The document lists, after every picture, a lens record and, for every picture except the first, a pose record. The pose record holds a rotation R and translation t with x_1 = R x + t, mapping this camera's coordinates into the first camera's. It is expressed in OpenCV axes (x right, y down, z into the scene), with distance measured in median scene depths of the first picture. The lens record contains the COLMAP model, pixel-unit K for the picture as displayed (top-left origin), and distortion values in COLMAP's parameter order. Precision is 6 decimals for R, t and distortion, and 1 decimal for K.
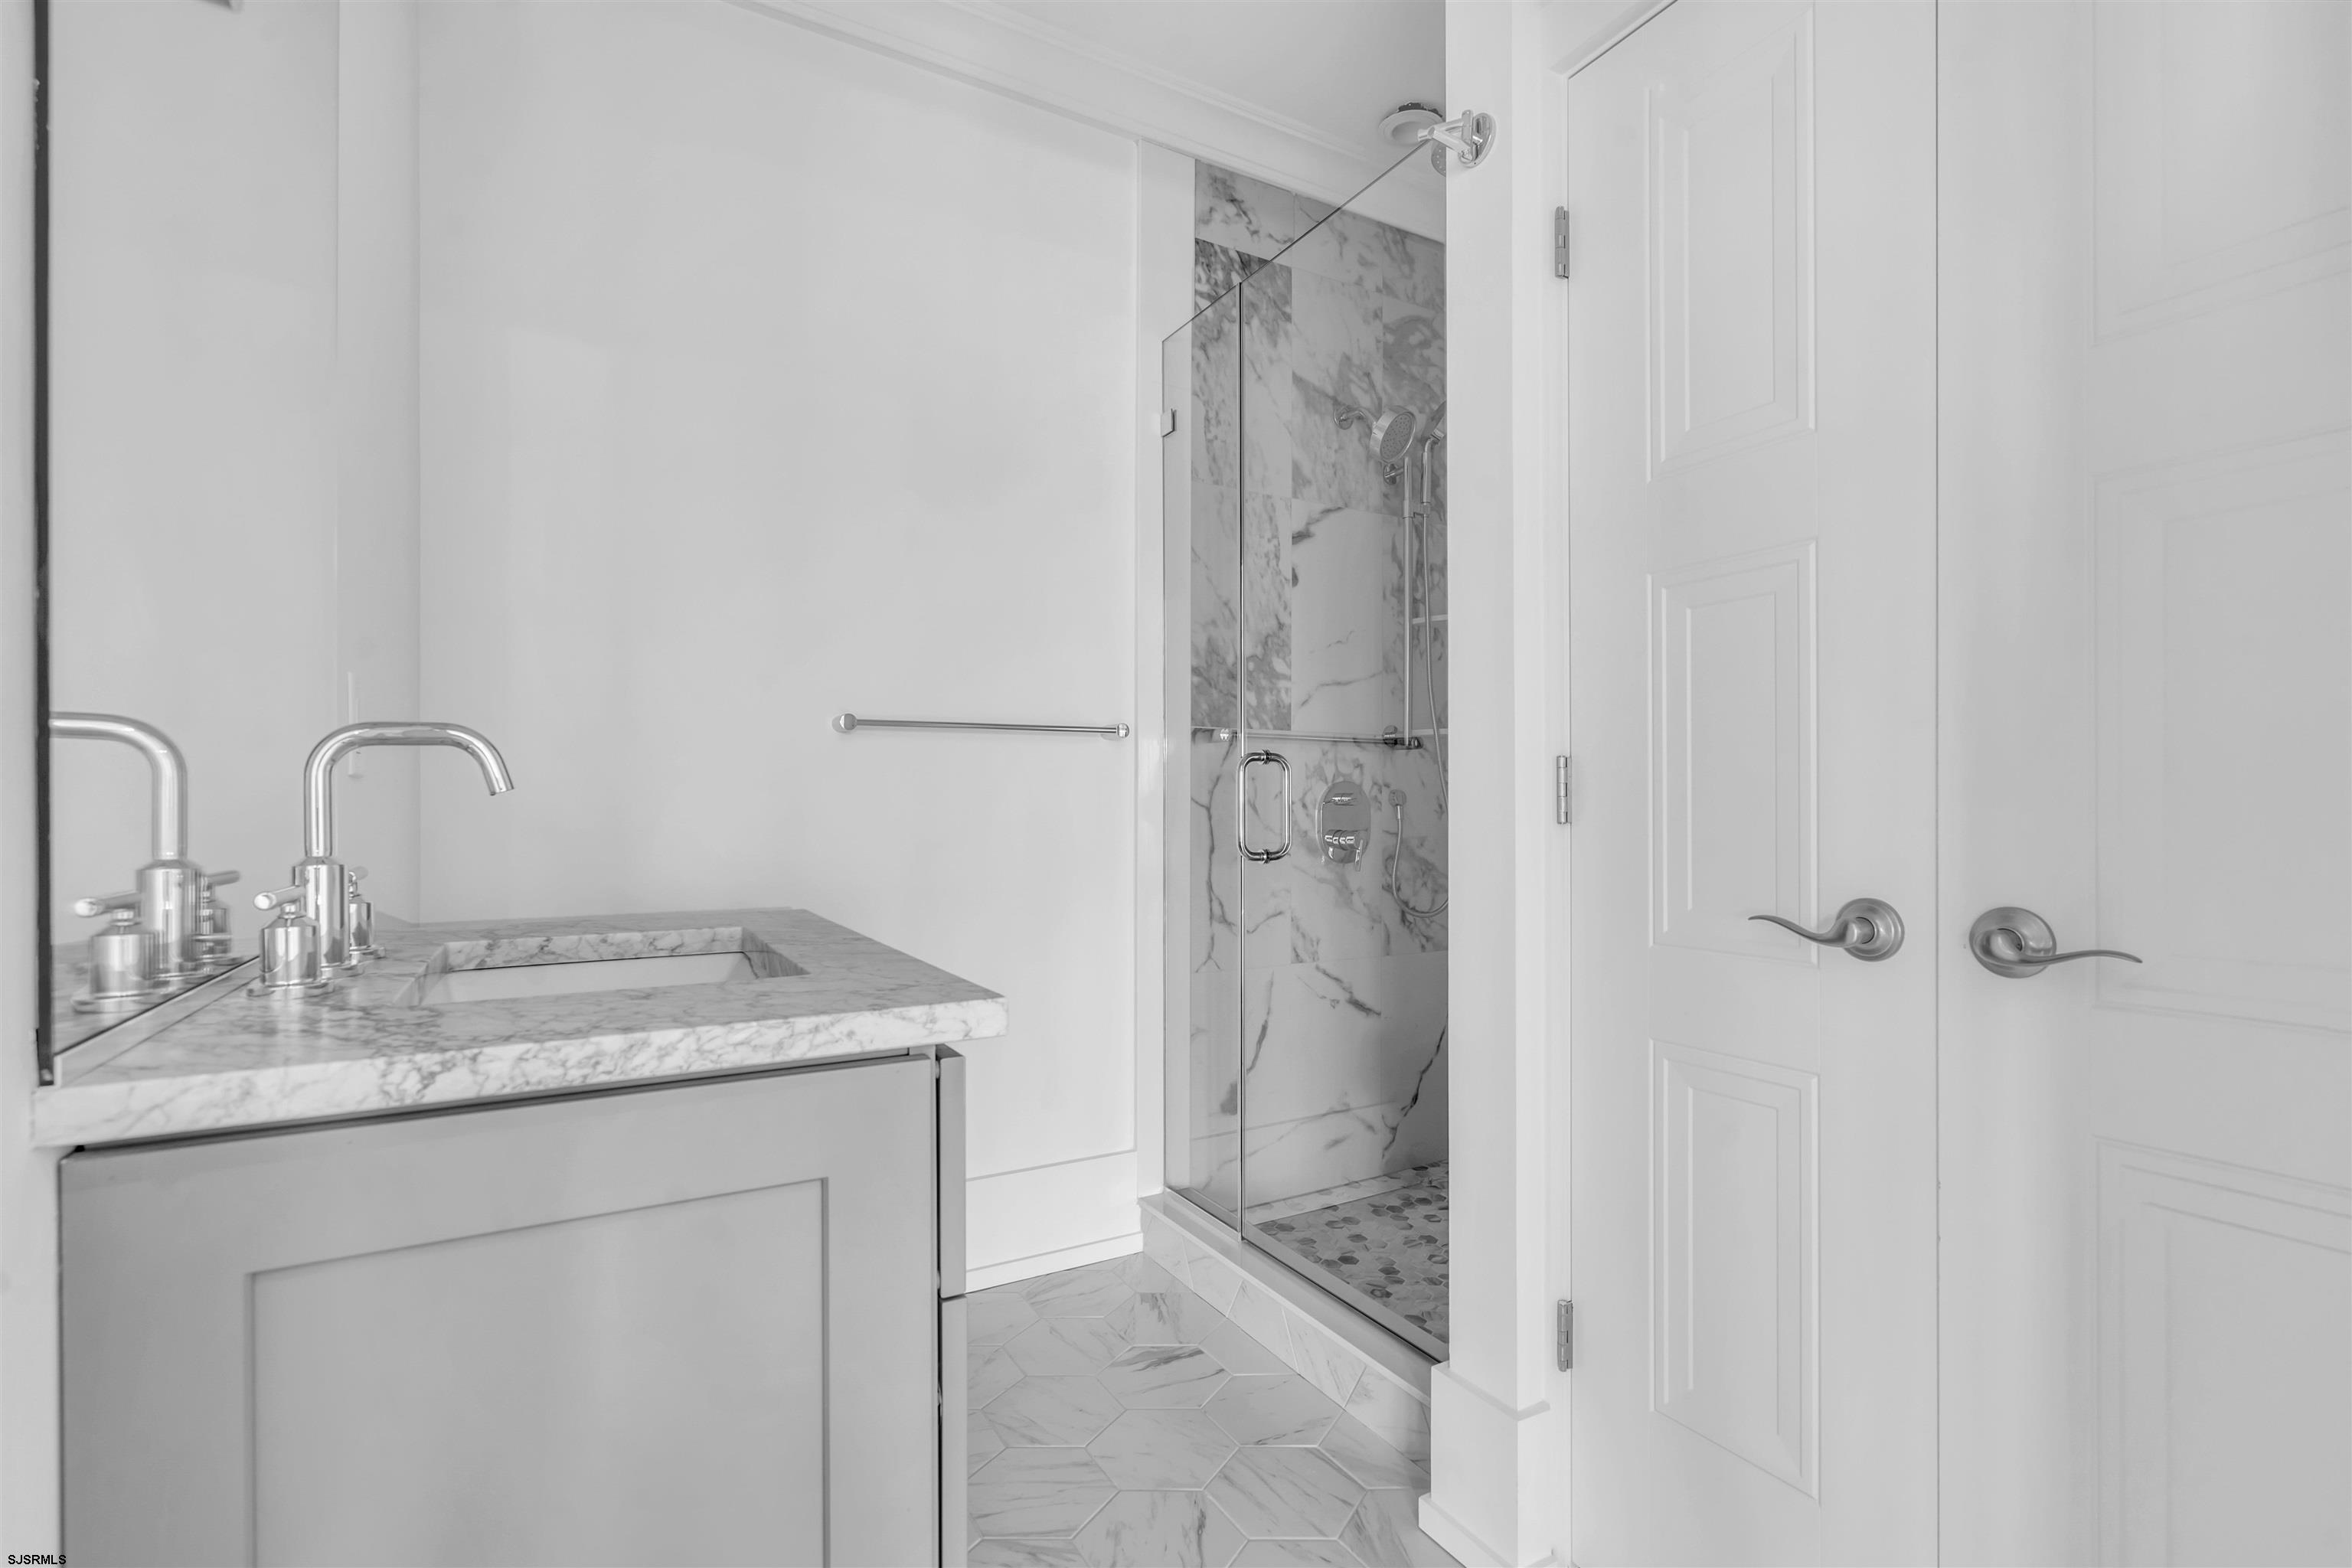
lens RADIAL K [[1063.9, 0, 1184.0], [0, 1063.9, 792.4], [0, 0, 1]] dist [0.000208, 0.000410]
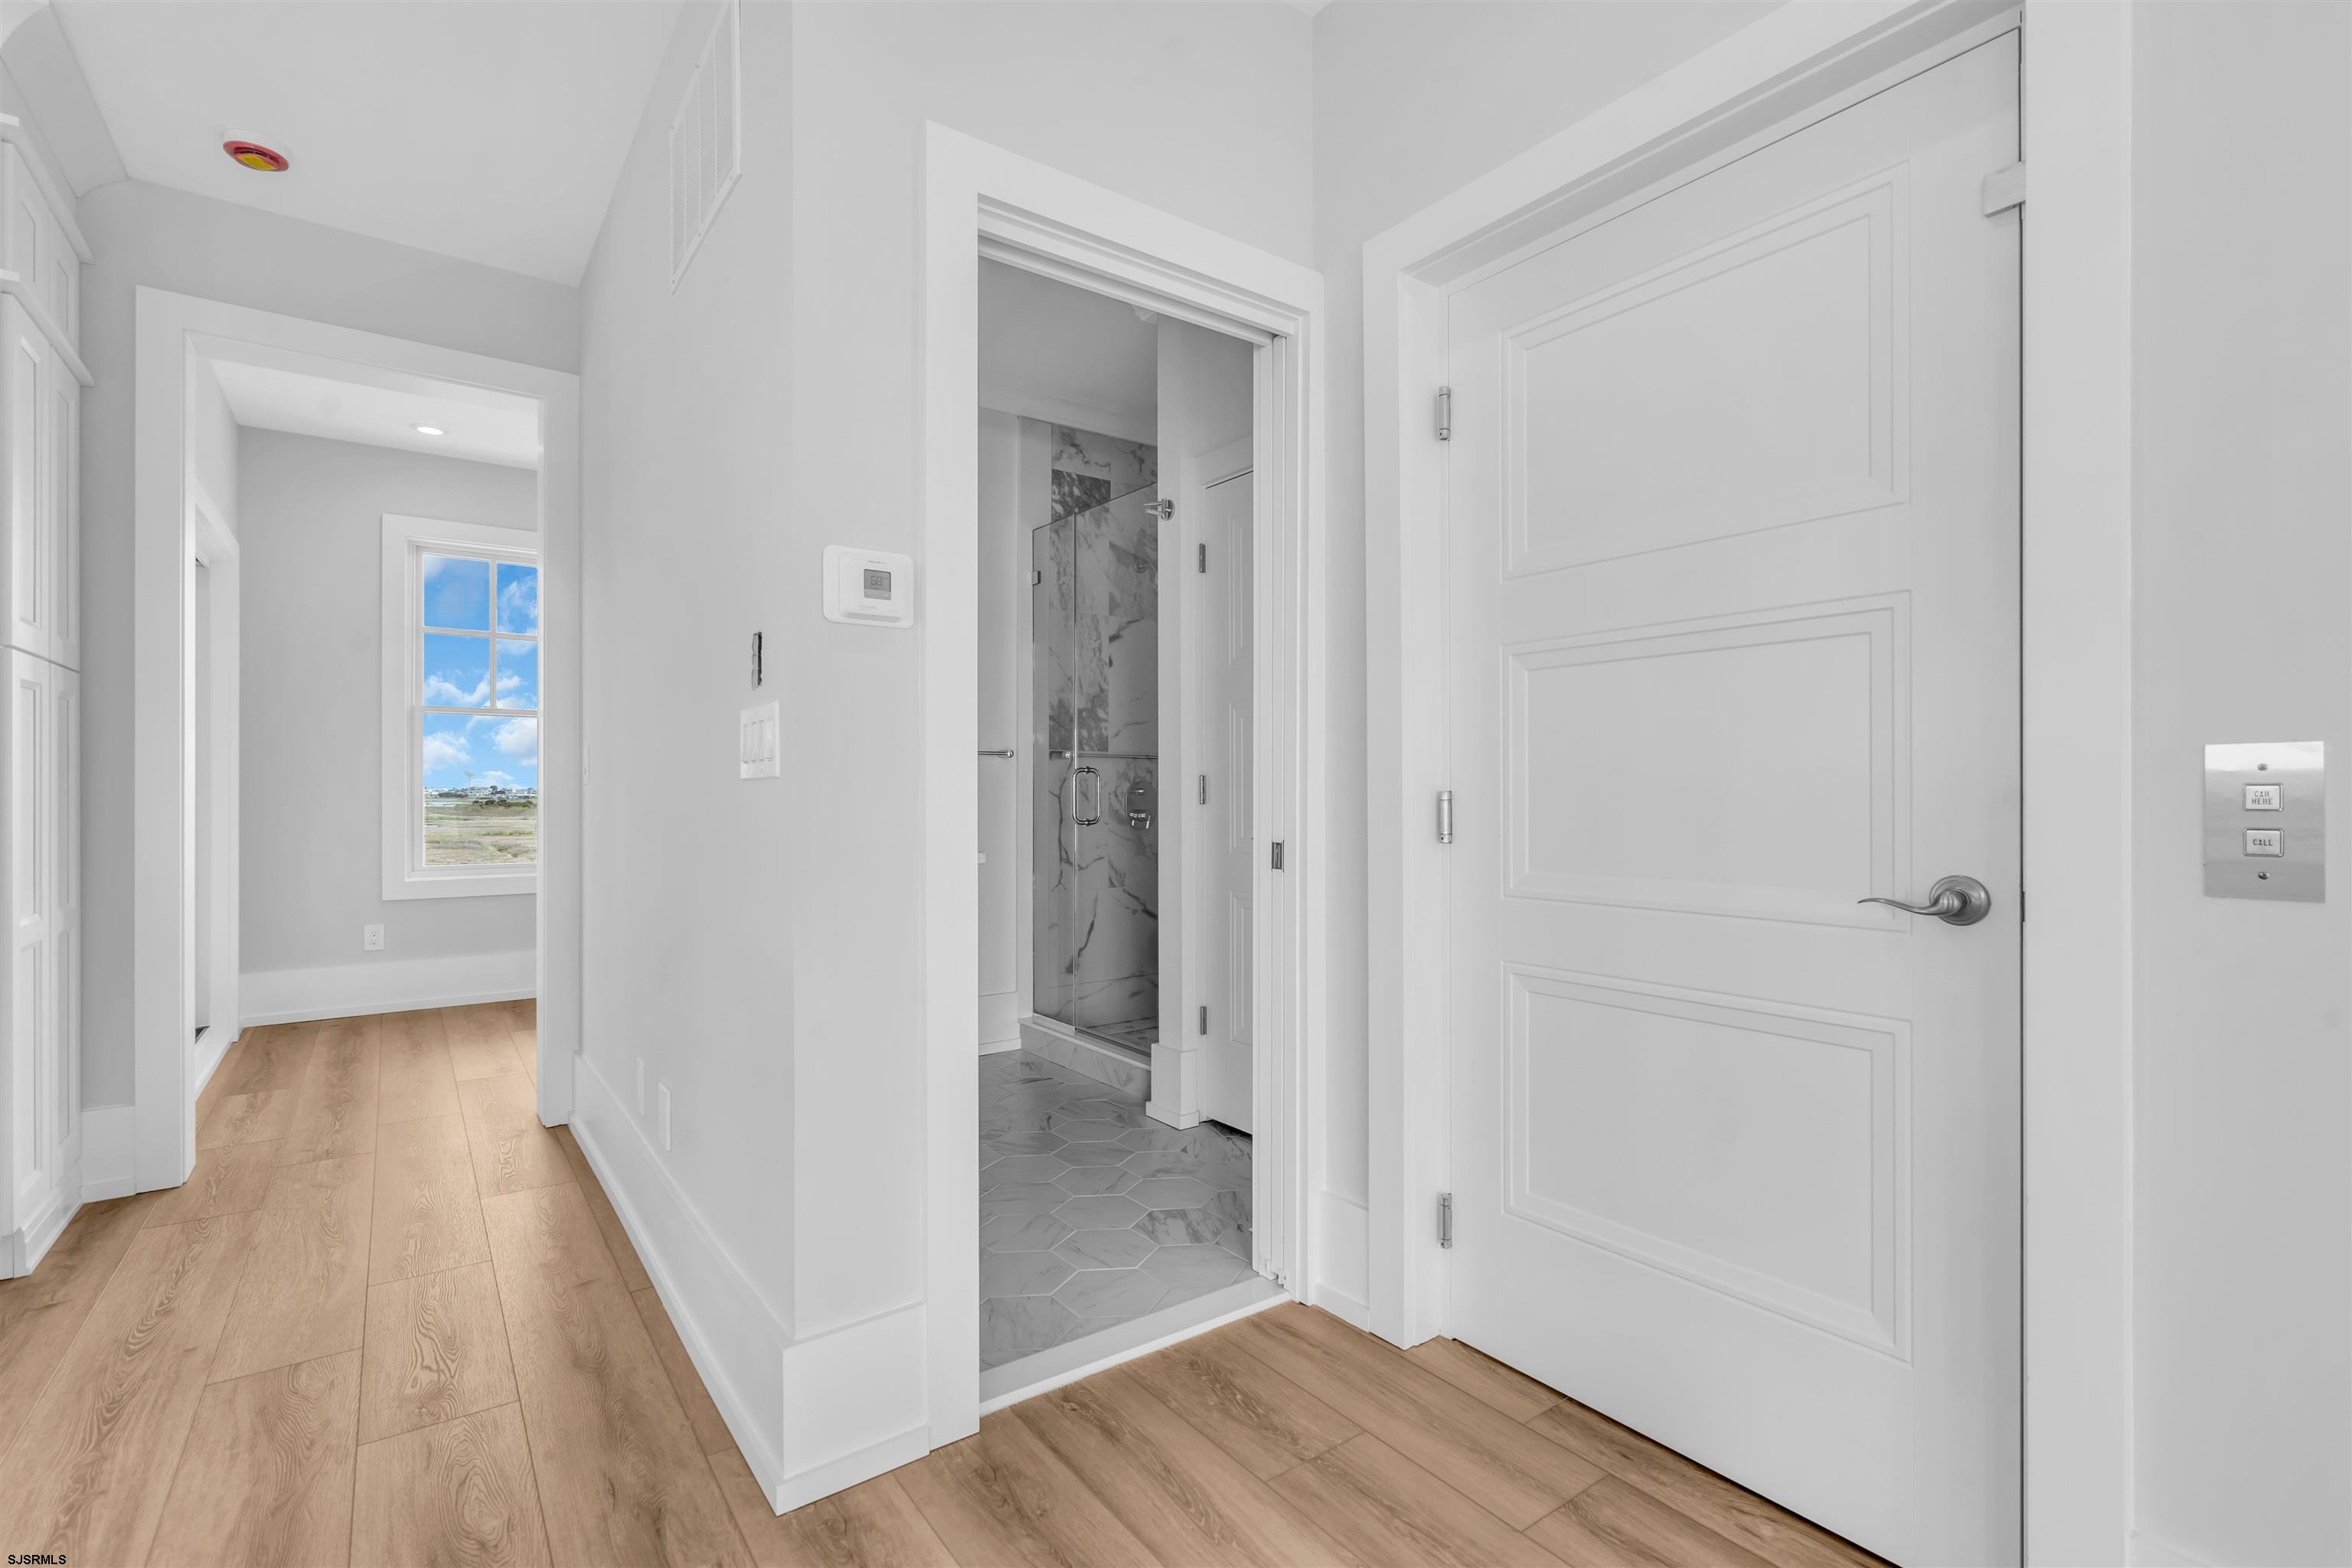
lens RADIAL K [[1063.9, 0, 1184.0], [0, 1063.9, 792.4], [0, 0, 1]] dist [0.000208, 0.000410]
pose [[0.992890, 0.001918, 0.119020, 0.018399], [-0.003326, 0.999927, 0.011631, -0.012839], [-0.118989, -0.011945, 0.992824, -0.735530]]
